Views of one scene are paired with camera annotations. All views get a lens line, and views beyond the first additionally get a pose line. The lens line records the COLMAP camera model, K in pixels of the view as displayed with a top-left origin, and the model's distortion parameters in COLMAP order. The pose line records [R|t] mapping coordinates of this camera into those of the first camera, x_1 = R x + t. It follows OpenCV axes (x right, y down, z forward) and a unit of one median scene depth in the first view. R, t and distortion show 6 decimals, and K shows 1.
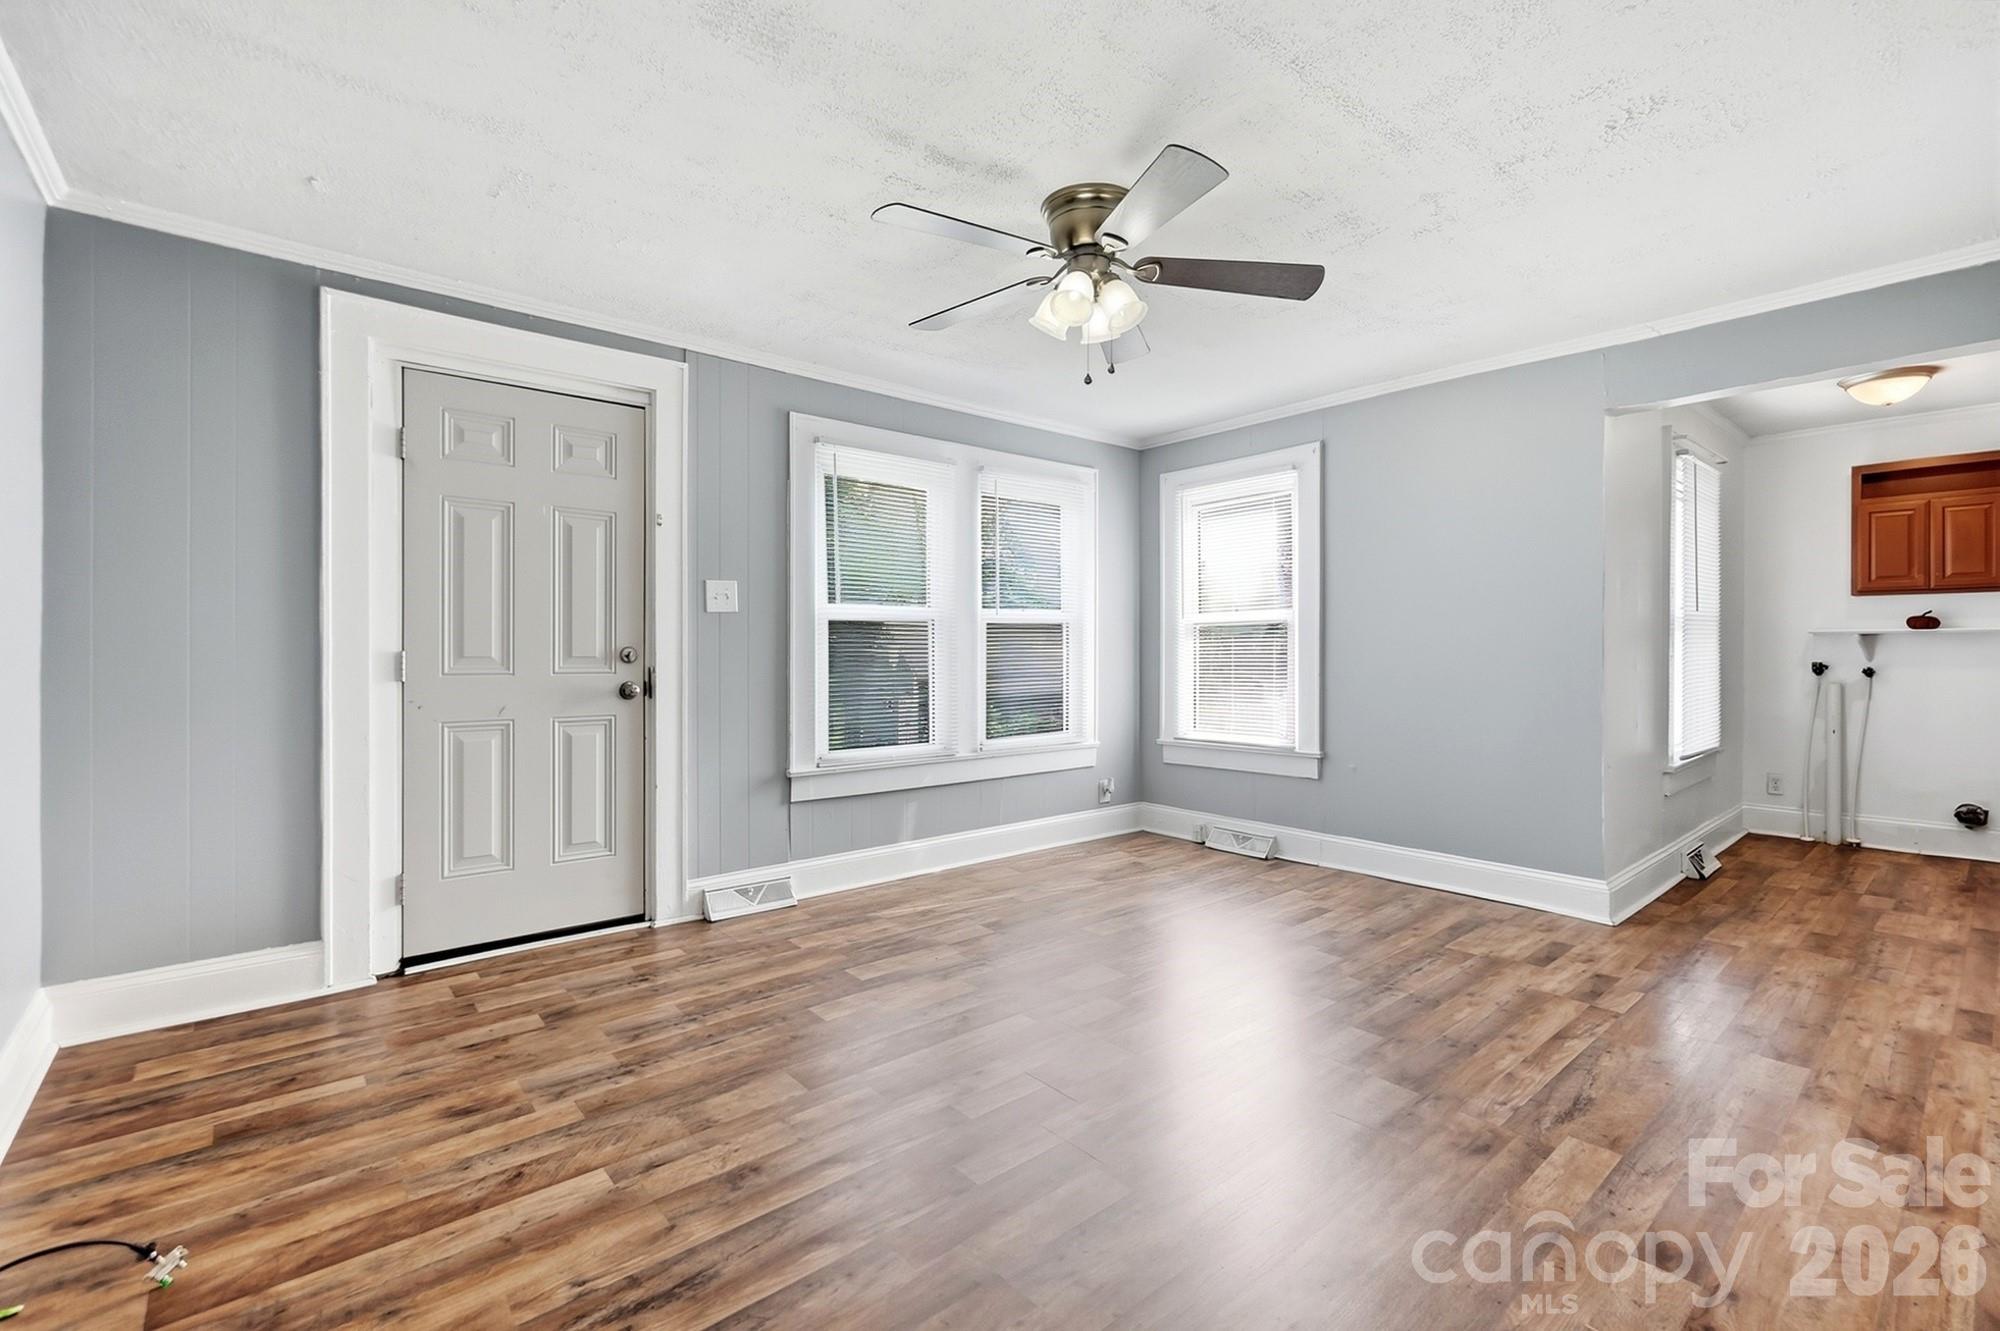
lens RADIAL K [[876.0, 0, 986.1], [0, 876.0, 663.1], [0, 0, 1]] dist [0.000650, -0.000252]
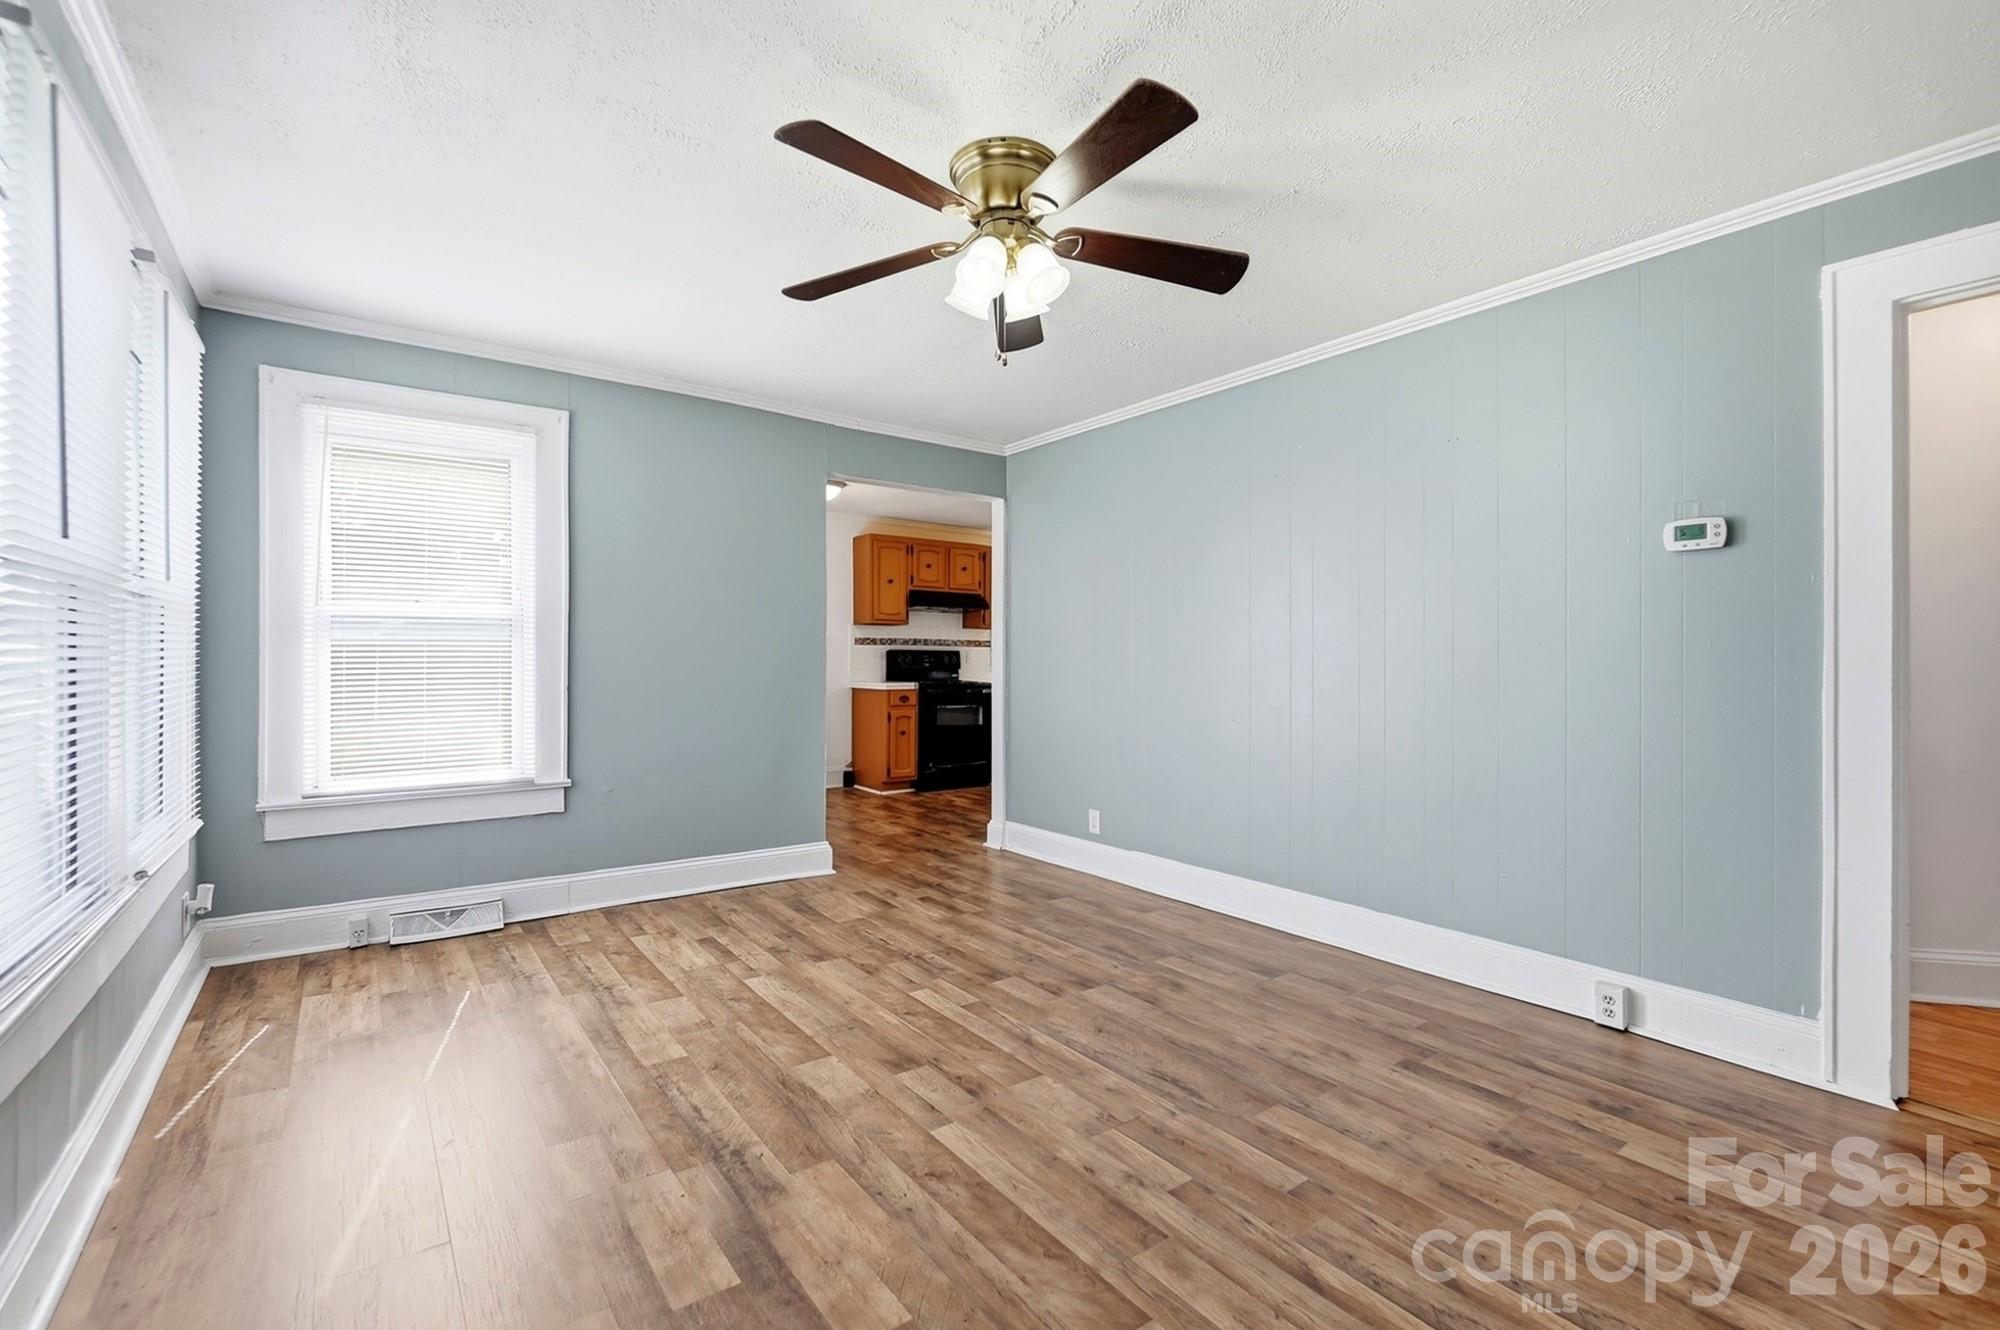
lens RADIAL K [[876.0, 0, 988.6], [0, 876.0, 666.5], [0, 0, 1]] dist [0.000650, -0.000252]
pose [[0.059961, -0.005584, 0.998185, -0.835998], [0.007322, 0.999960, 0.005154, -0.017116], [-0.998174, 0.006999, 0.059999, 1.030029]]
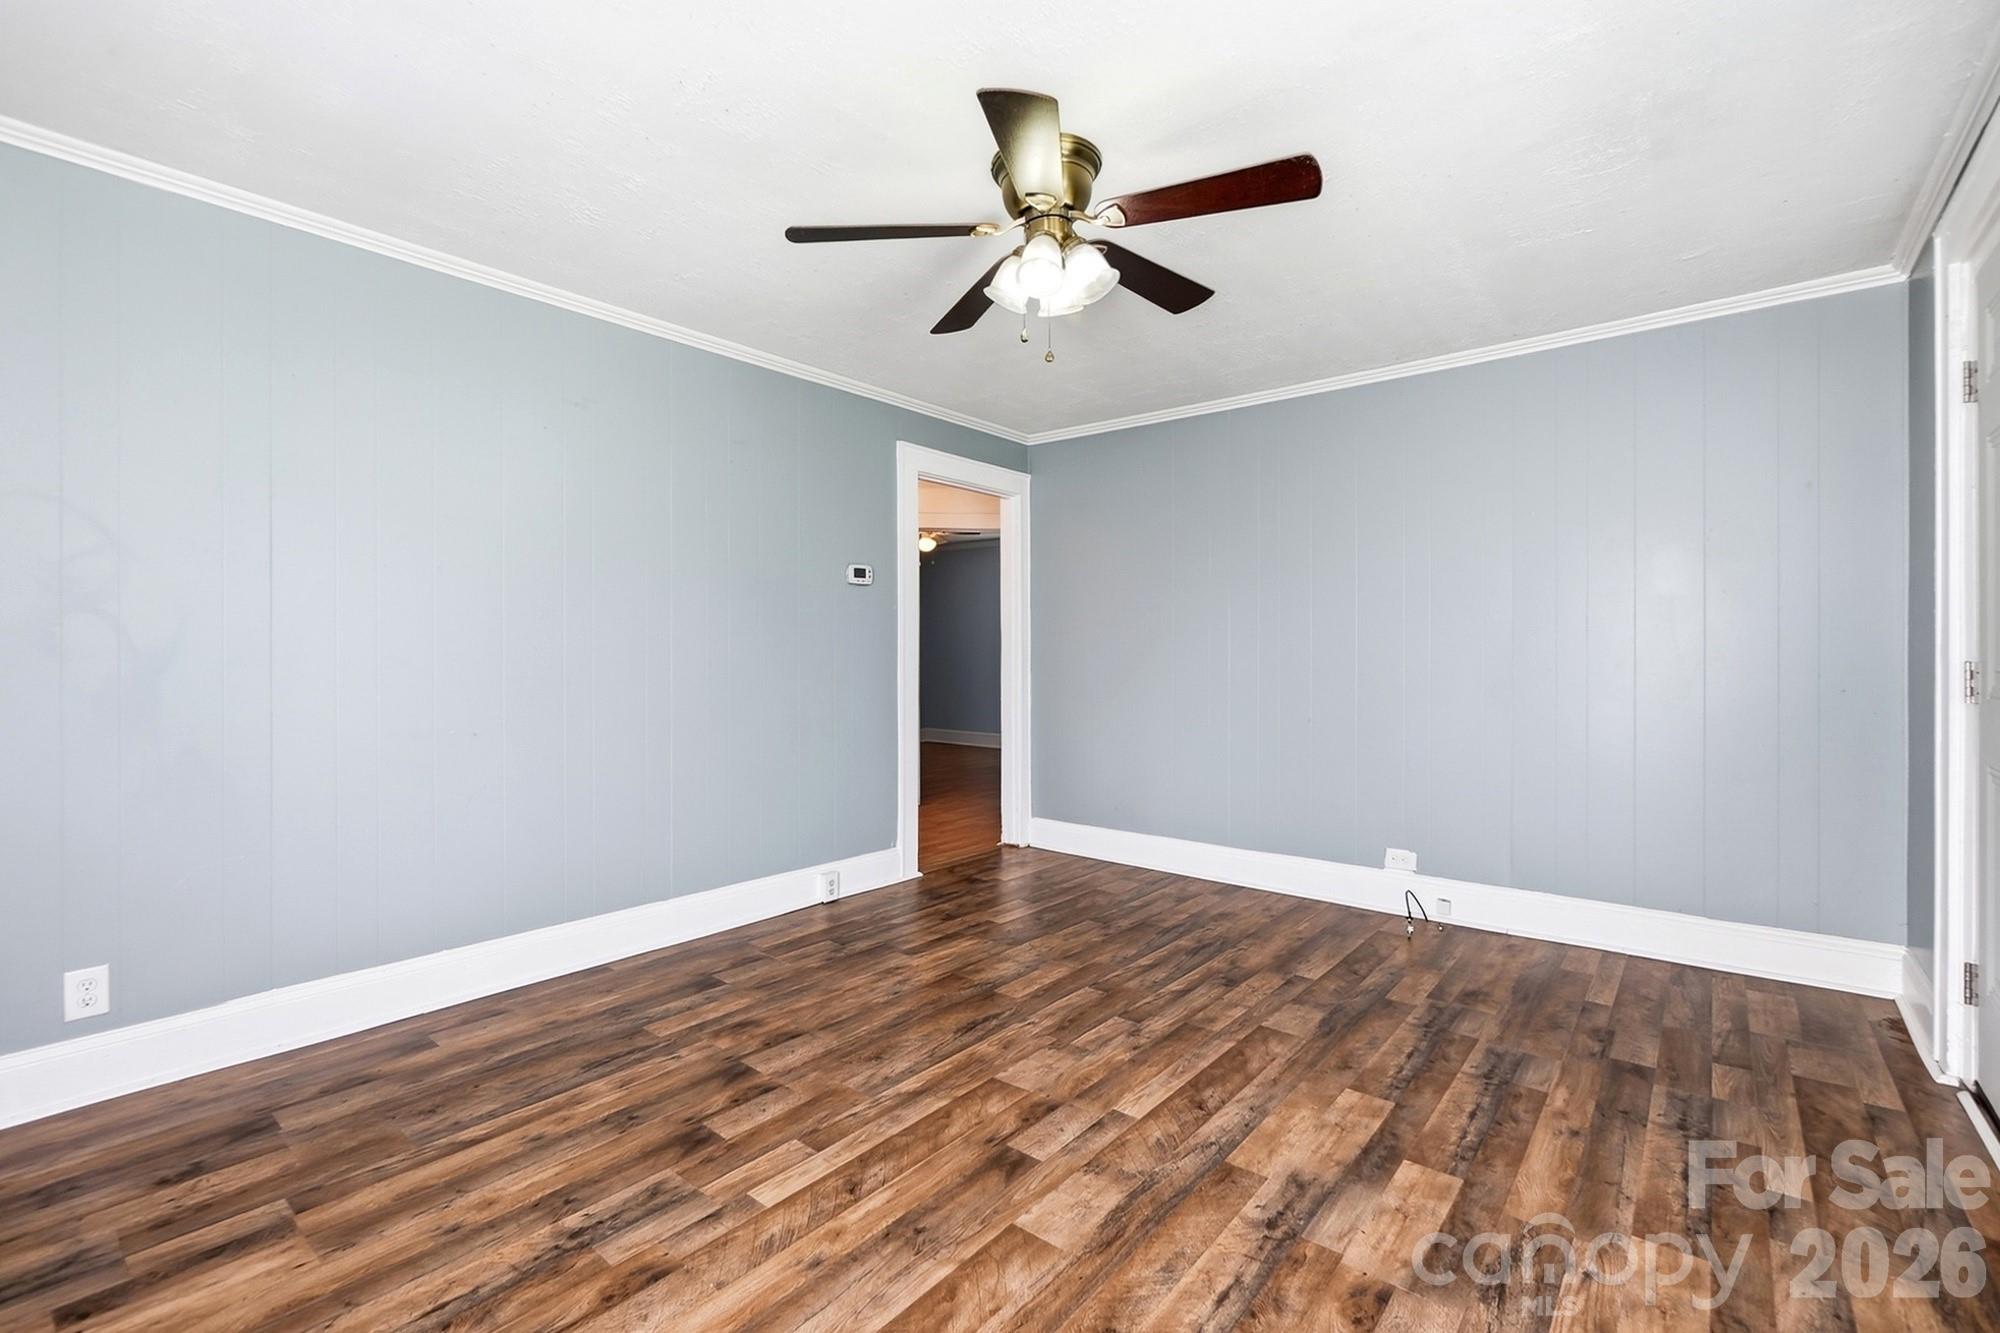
lens RADIAL K [[876.0, 0, 1000.5], [0, 876.0, 647.0], [0, 0, 1]] dist [0.000650, -0.000252]
pose [[-0.981310, -0.005178, -0.192362, 0.363802], [-0.006120, 0.999972, 0.004302, -0.032824], [0.192334, 0.005399, -0.981315, 2.007620]]
